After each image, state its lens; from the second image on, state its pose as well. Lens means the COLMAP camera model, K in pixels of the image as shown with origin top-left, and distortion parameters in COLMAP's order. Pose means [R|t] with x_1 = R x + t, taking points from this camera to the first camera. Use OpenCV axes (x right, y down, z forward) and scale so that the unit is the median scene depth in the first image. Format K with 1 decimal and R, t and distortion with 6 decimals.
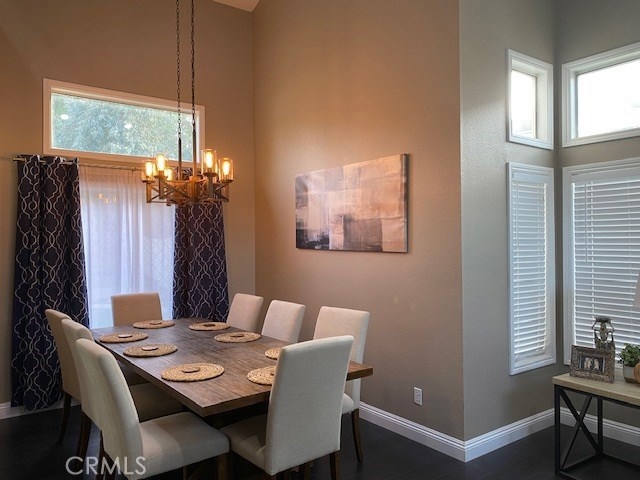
lens RADIAL K [[493.9, 0, 318.6], [0, 493.9, 238.2], [0, 0, 1]] dist [0.014423, 0.007424]
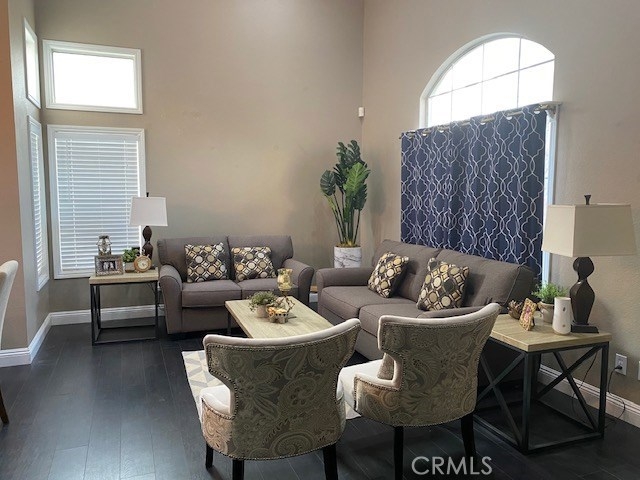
lens RADIAL K [[493.9, 0, 318.9], [0, 493.9, 239.8], [0, 0, 1]] dist [0.014423, 0.007424]
pose [[0.264640, -0.091181, 0.960027, -0.613378], [0.003534, 0.995605, 0.093586, 0.034925], [-0.964341, -0.021374, 0.263799, 0.003561]]
